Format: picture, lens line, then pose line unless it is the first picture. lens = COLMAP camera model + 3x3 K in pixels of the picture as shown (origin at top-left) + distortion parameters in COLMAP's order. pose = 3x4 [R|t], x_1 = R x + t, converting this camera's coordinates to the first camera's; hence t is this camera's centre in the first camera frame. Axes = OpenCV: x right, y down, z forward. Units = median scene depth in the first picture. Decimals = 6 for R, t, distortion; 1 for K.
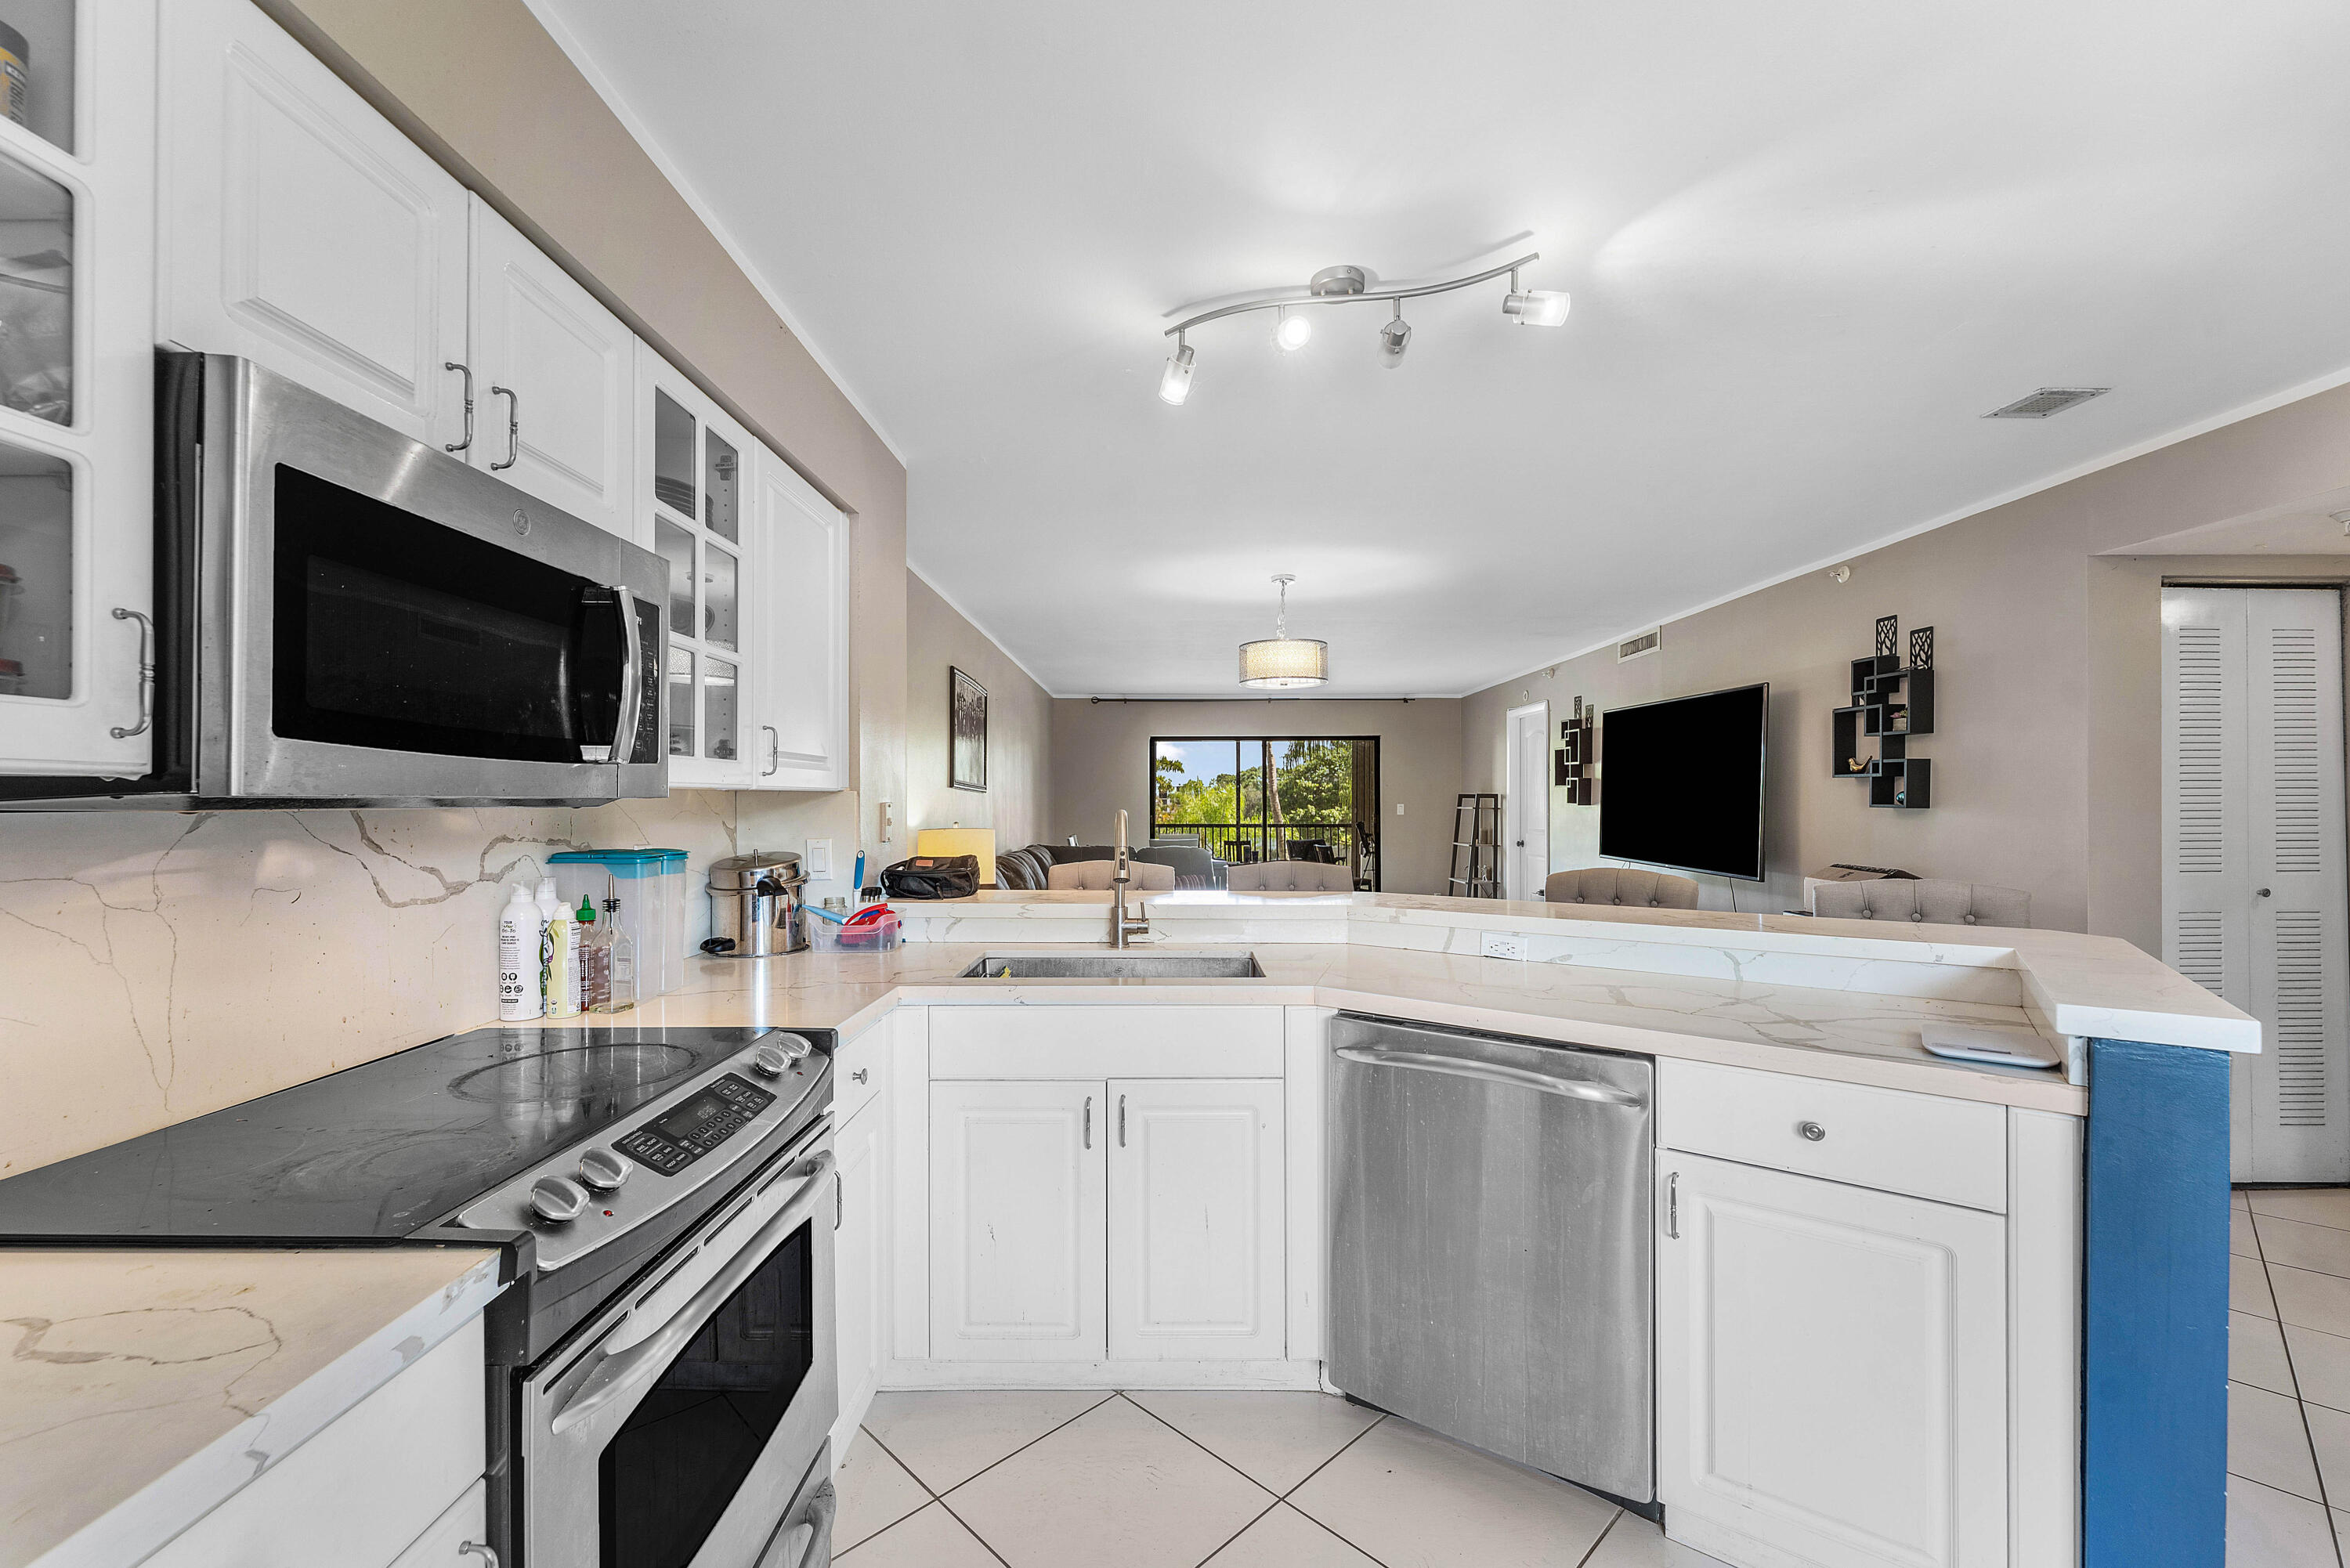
lens RADIAL K [[961.4, 0, 1166.4], [0, 961.4, 797.7], [0, 0, 1]] dist [0.000950, 0.000049]
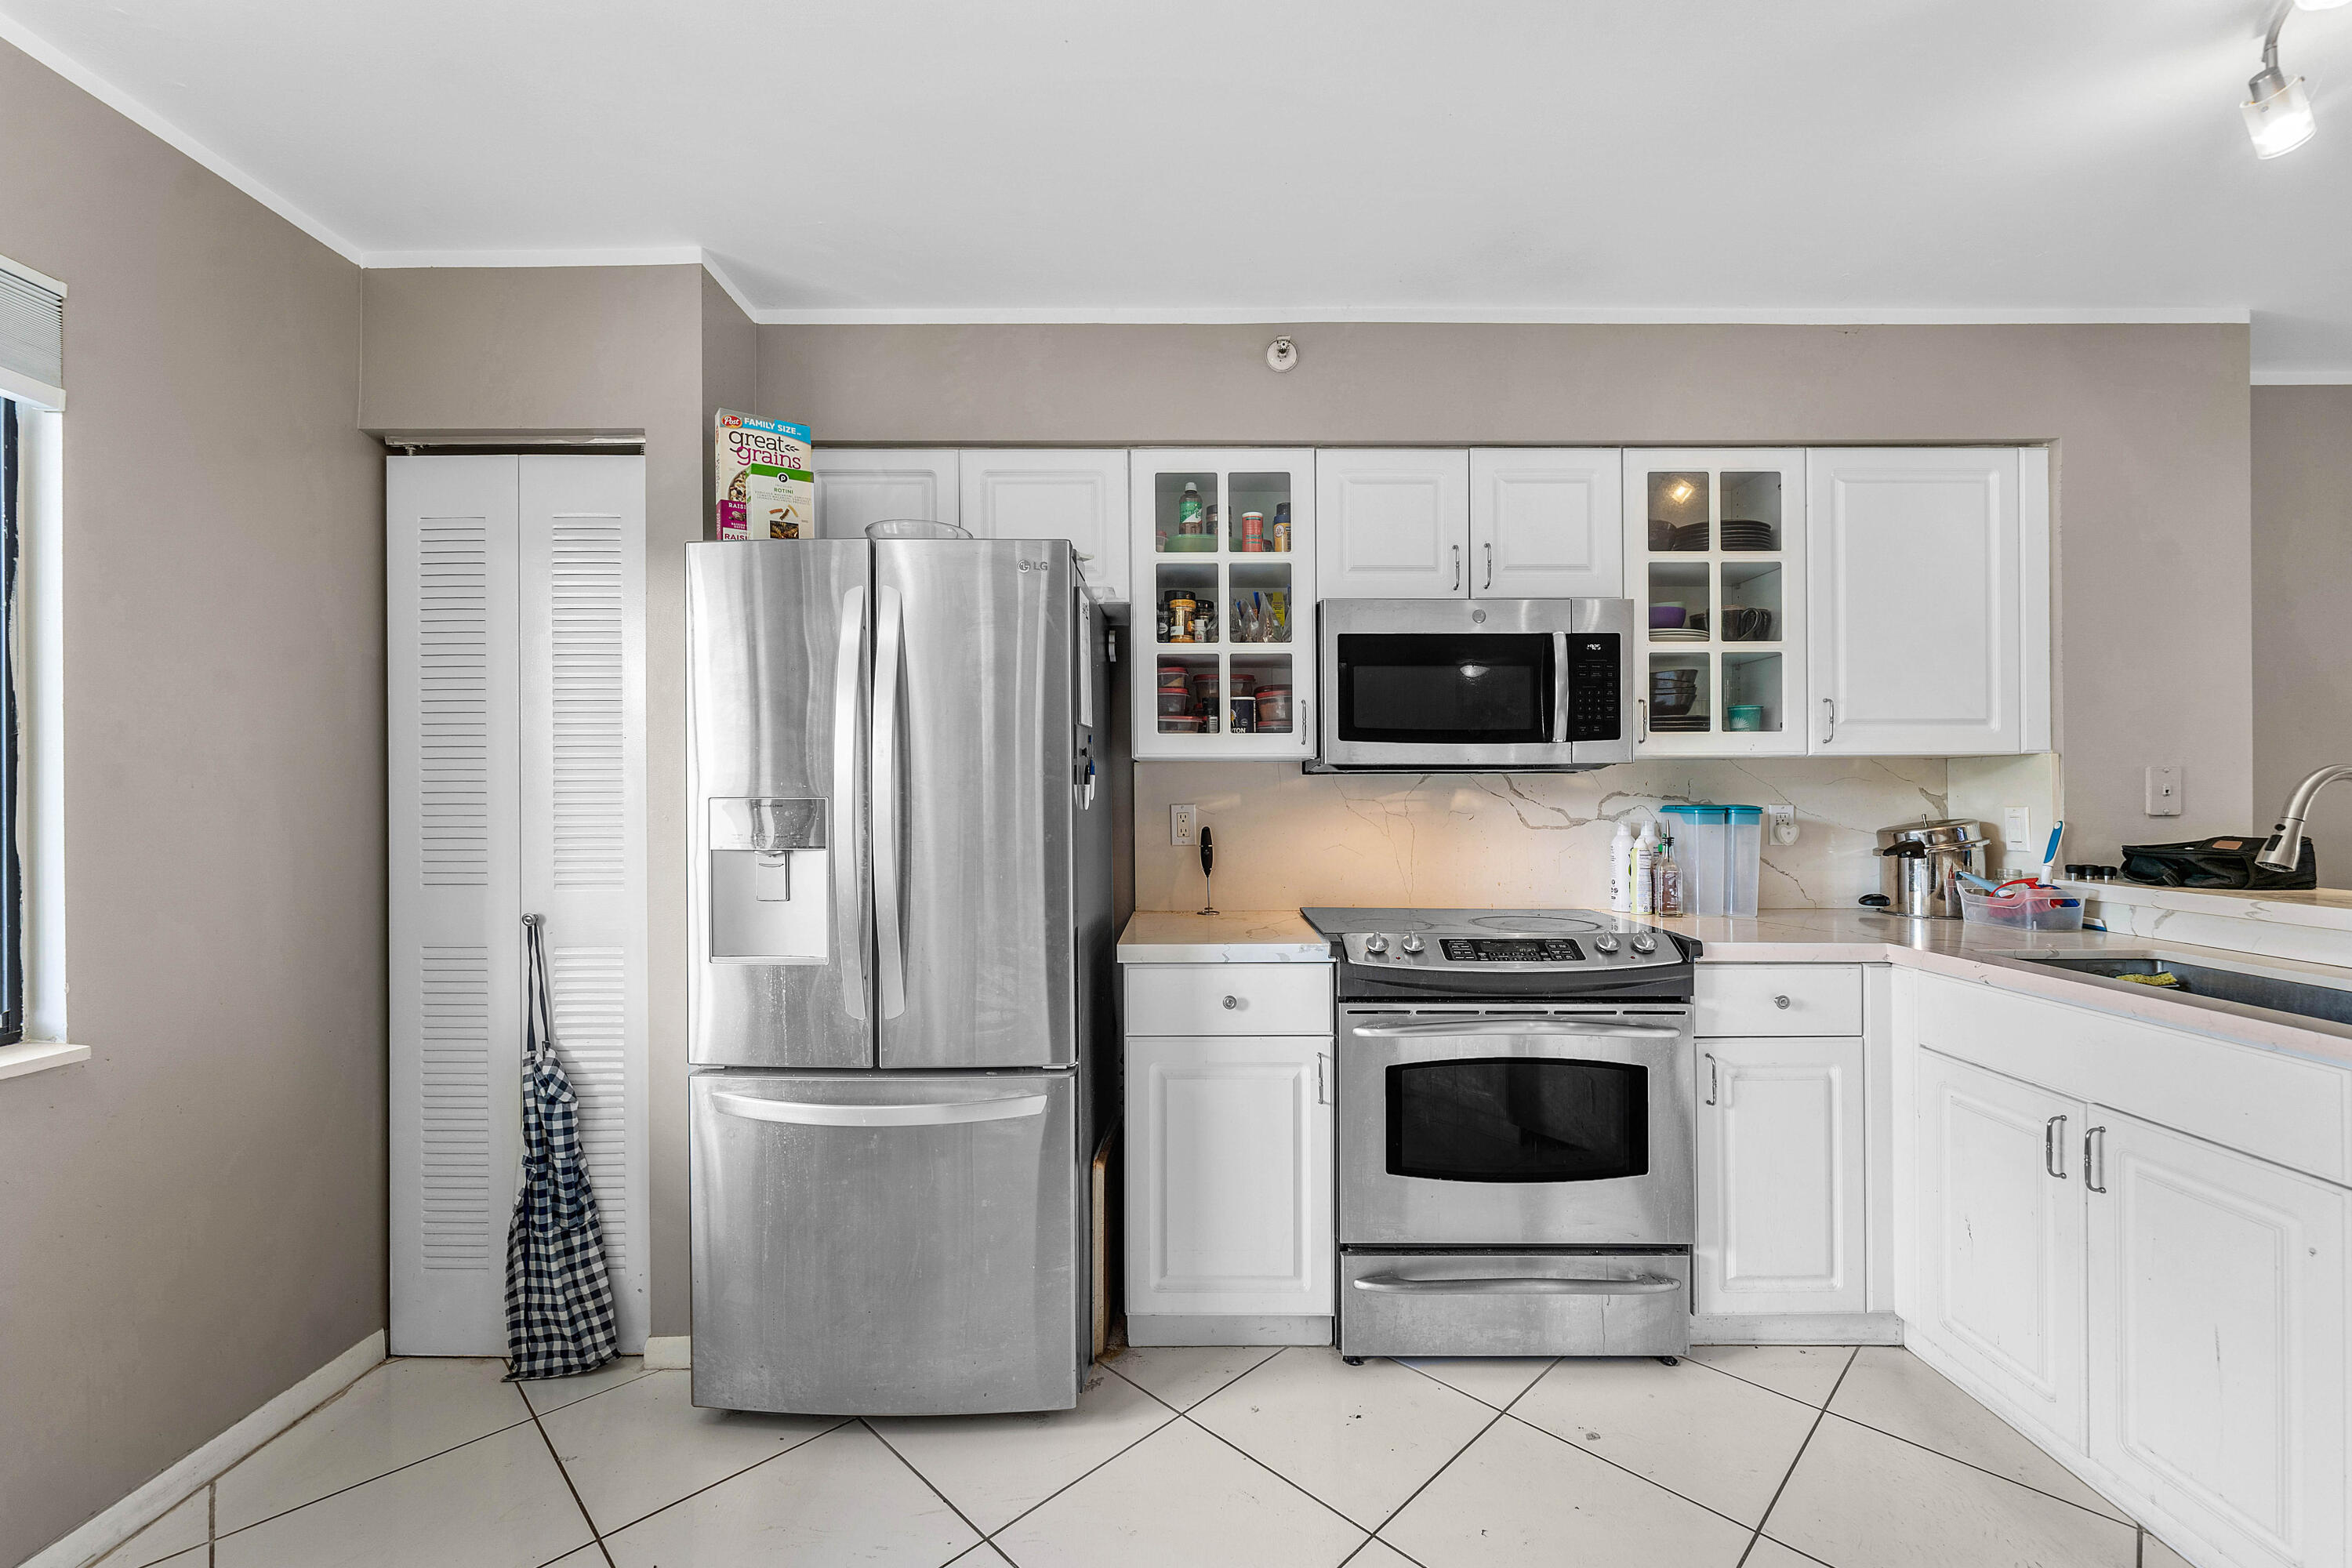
lens RADIAL K [[962.2, 0, 1171.3], [0, 962.2, 787.6], [0, 0, 1]] dist [0.000950, 0.000049]
pose [[0.006059, -0.004603, -0.999971, 0.678282], [0.006154, 0.999971, -0.004566, 0.028368], [0.999963, -0.006127, 0.006087, 0.218380]]
